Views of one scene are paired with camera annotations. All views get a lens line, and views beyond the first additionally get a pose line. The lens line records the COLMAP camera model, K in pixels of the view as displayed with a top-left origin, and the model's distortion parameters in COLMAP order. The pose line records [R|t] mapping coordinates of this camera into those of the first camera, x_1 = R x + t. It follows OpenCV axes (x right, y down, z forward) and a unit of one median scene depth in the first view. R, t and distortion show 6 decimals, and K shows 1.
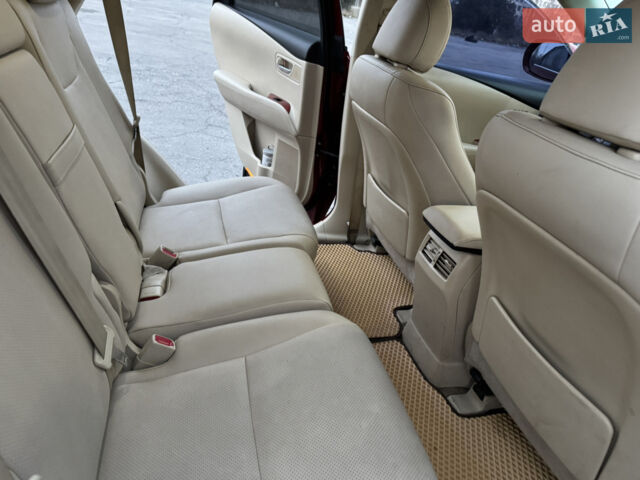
lens RADIAL K [[472.4, 0, 320.0], [0, 472.4, 240.0], [0, 0, 1]] dist [0.009650, 0.002616]
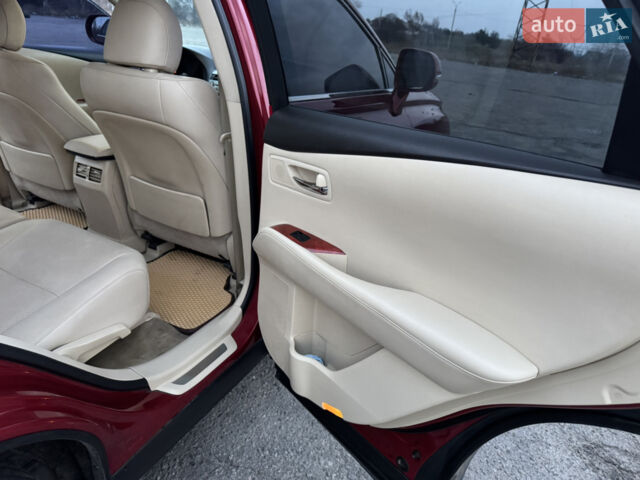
lens RADIAL K [[472.4, 0, 320.0], [0, 472.4, 240.0], [0, 0, 1]] dist [0.009650, 0.002616]
pose [[0.690440, -0.386748, 0.611325, -0.232371], [0.352178, 0.917881, 0.182932, 0.205388], [-0.631873, 0.088992, 0.769946, -0.566934]]
